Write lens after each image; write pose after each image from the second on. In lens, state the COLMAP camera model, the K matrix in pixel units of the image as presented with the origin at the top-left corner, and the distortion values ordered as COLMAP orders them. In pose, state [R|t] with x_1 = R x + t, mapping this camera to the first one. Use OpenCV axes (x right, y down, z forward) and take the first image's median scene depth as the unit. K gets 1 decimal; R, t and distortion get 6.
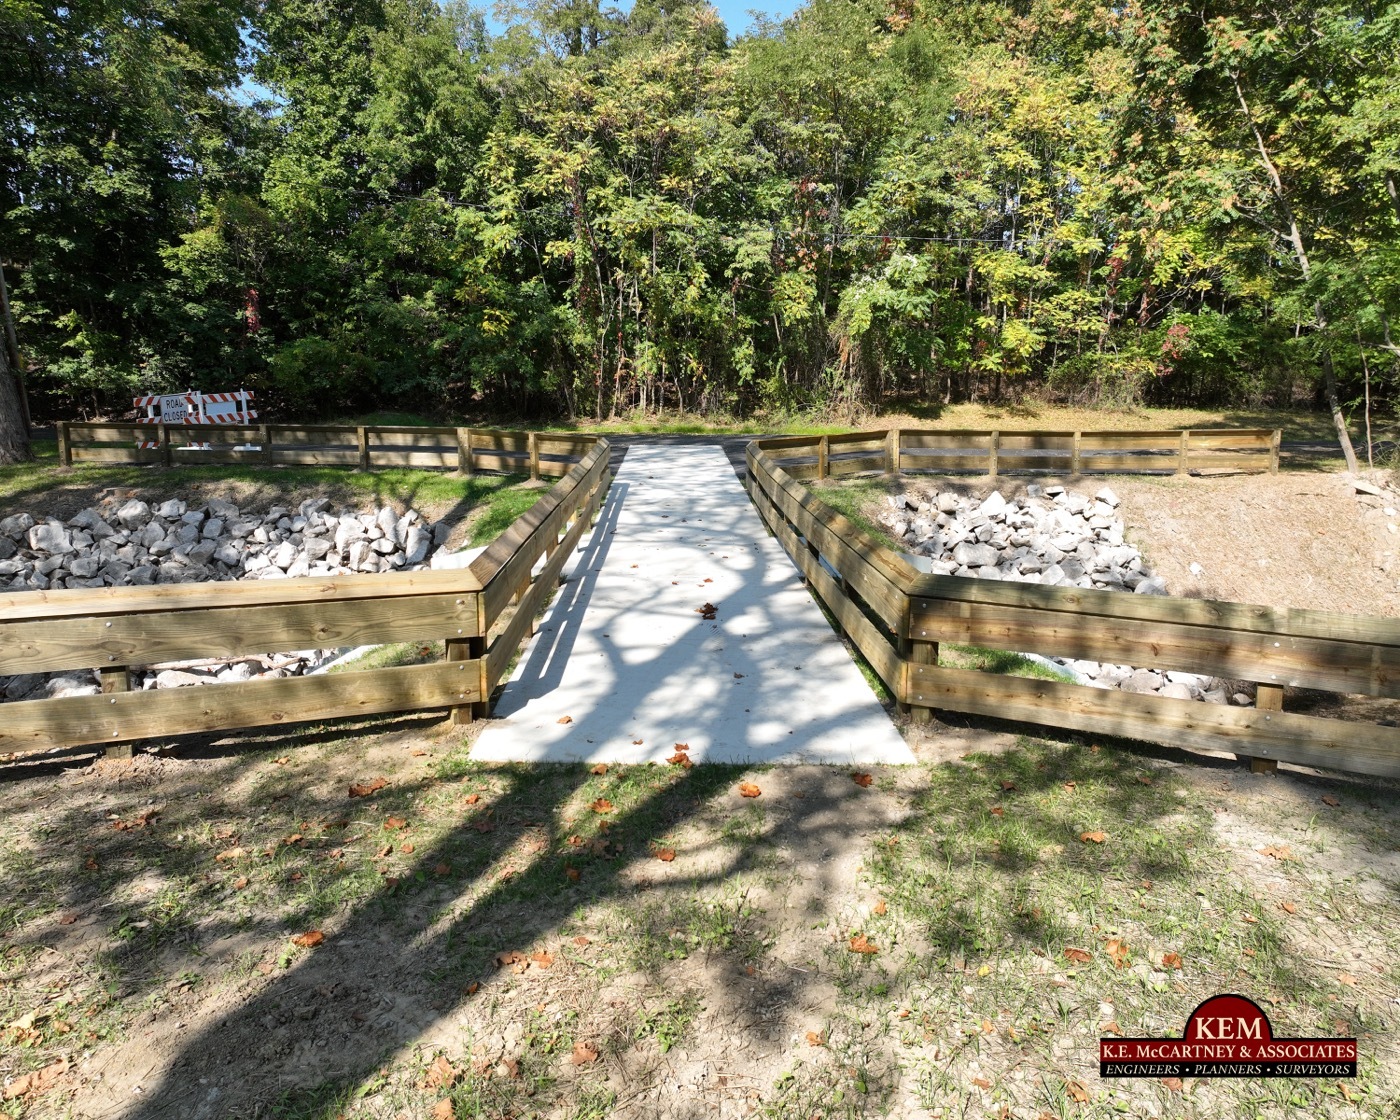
lens RADIAL K [[995.0, 0, 709.7], [0, 995.0, 580.7], [0, 0, 1]] dist [-0.000209, 0.010987]
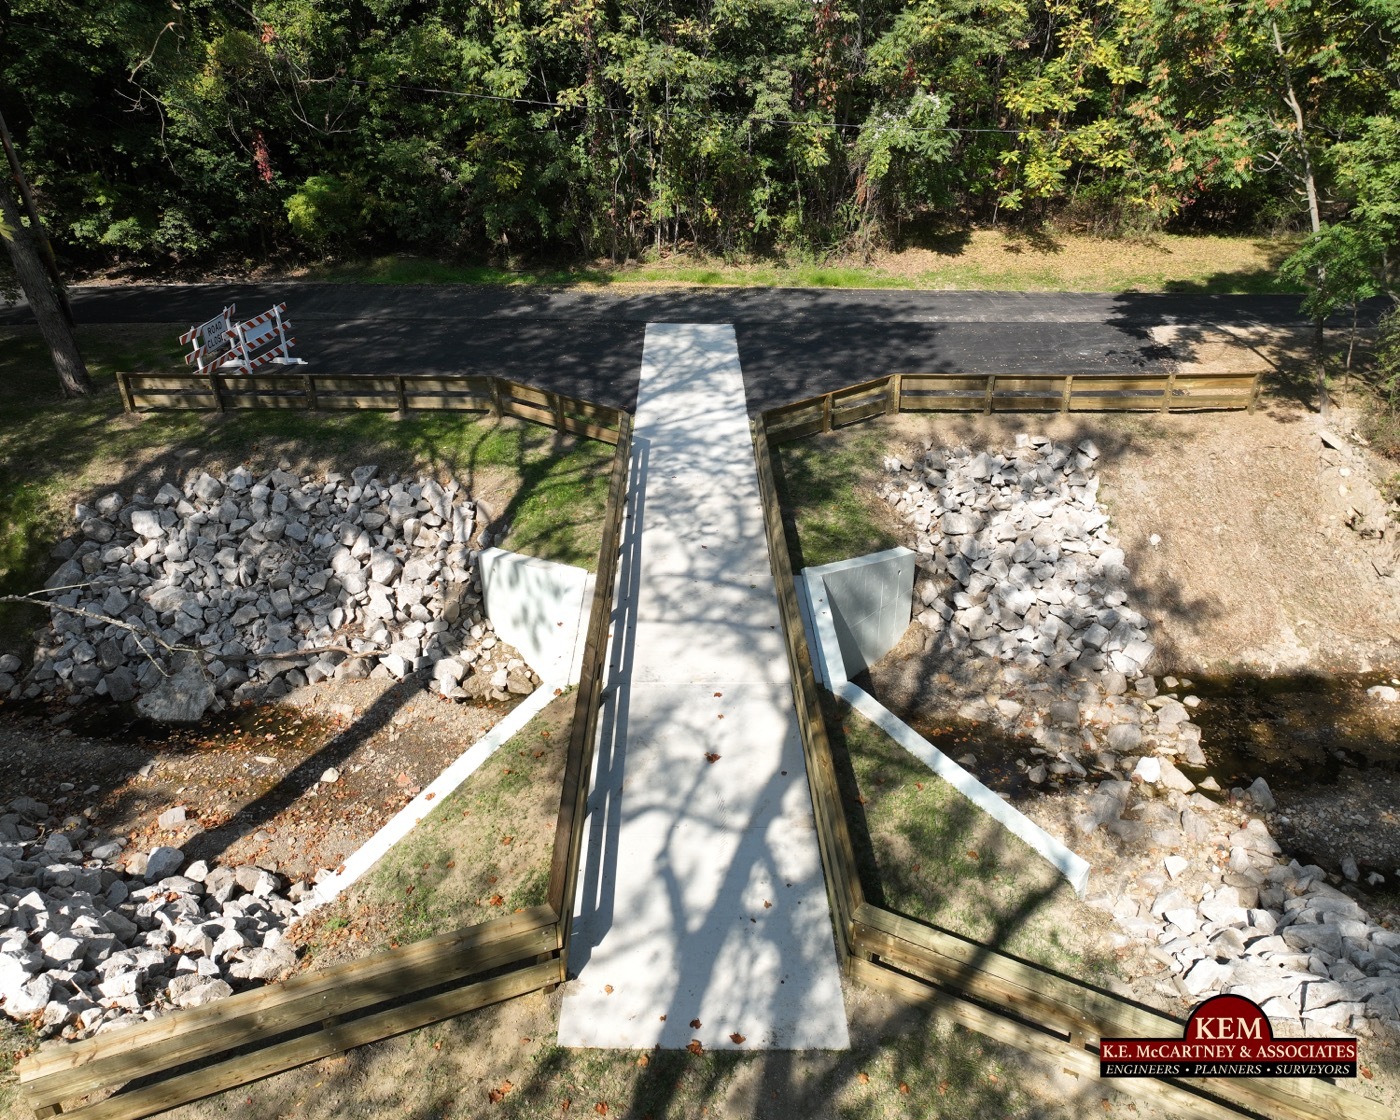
lens RADIAL K [[995.0, 0, 713.5], [0, 995.0, 534.6], [0, 0, 1]] dist [-0.000209, 0.010987]
pose [[0.999911, 0.009097, -0.009736, 0.001189], [-0.005978, 0.959285, 0.282377, -0.191800], [0.011909, -0.282293, 0.959254, -0.046333]]
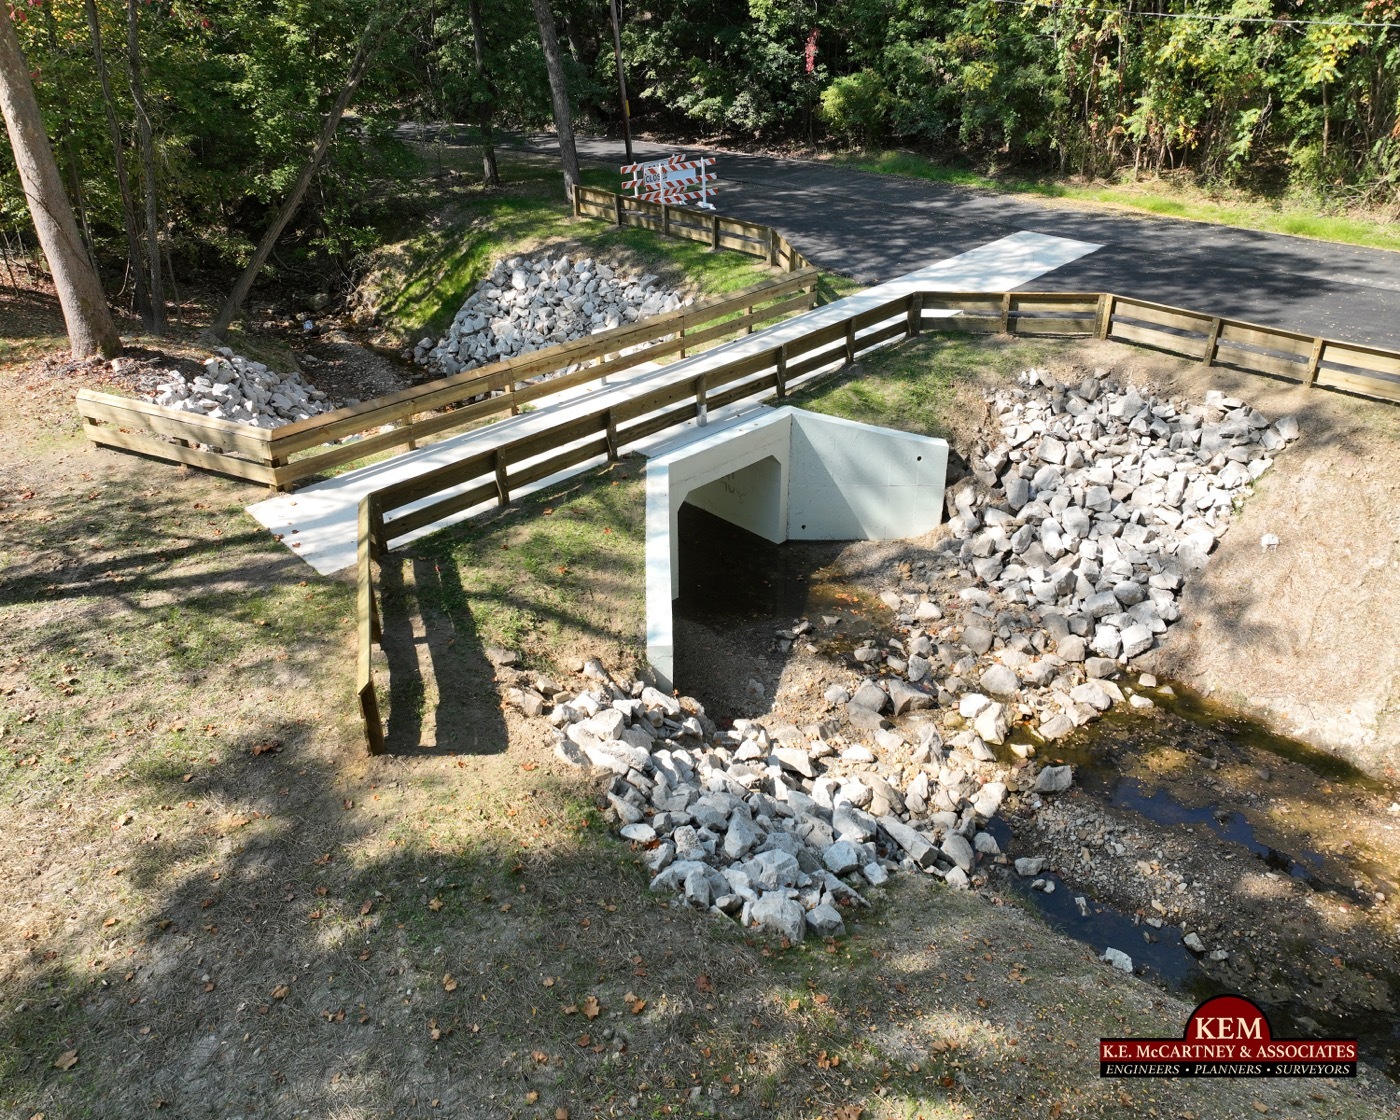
lens RADIAL K [[978.3, 0, 704.9], [0, 978.3, 556.3], [0, 0, 1]] dist [0.002098, 0.006833]
pose [[0.676139, 0.367131, -0.638789, 0.415239], [-0.125798, 0.911802, 0.390886, -0.161666], [0.725956, -0.183934, 0.662689, 0.030143]]
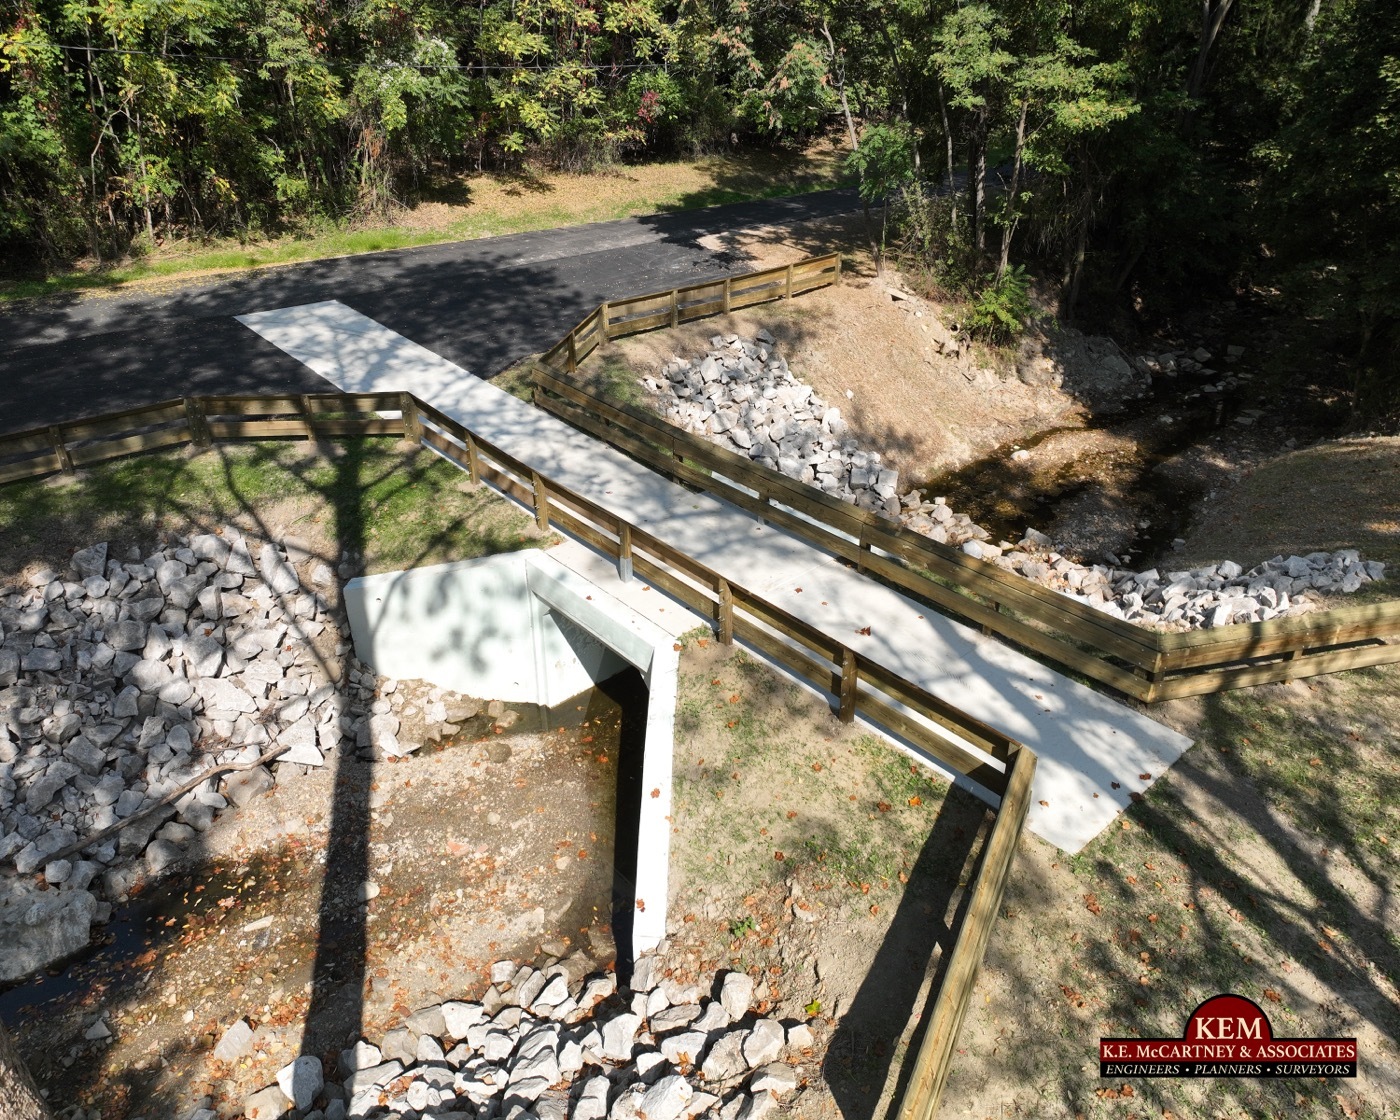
lens RADIAL K [[995.0, 0, 702.0], [0, 995.0, 536.4], [0, 0, 1]] dist [-0.000209, 0.010987]
pose [[0.761398, -0.302274, 0.573501, -0.292149], [0.110389, 0.932176, 0.344764, -0.187676], [-0.638817, -0.199194, 0.743125, 0.050249]]
